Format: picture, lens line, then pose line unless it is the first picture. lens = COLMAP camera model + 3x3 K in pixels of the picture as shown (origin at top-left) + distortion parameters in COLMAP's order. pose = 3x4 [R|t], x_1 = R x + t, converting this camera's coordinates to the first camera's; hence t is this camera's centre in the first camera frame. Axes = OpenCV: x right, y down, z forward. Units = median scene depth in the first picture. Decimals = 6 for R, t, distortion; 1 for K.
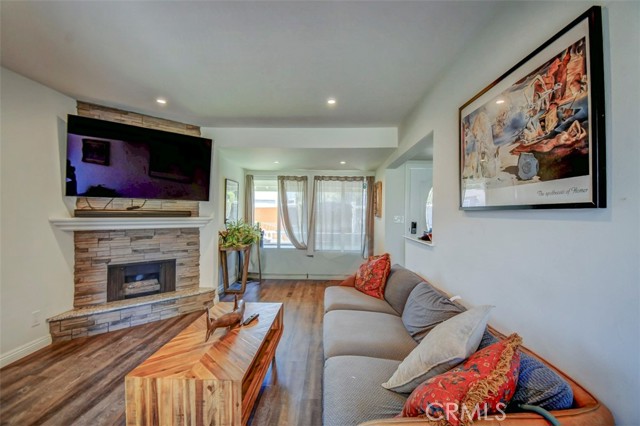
lens RADIAL K [[283.0, 0, 320.5], [0, 283.0, 210.5], [0, 0, 1]] dist [-0.015363, -0.002627]
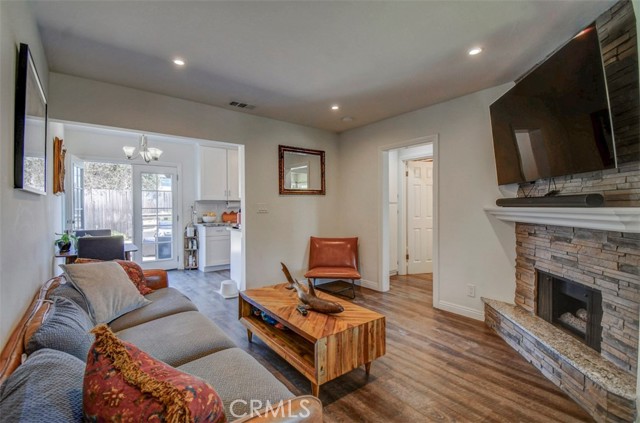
lens RADIAL K [[283.0, 0, 318.6], [0, 283.0, 210.7], [0, 0, 1]] dist [-0.015363, -0.002627]
pose [[-0.762978, 0.000825, -0.646424, 0.213078], [0.000101, 0.999999, 0.001157, 0.032327], [0.646425, 0.000818, -0.762977, 1.193458]]
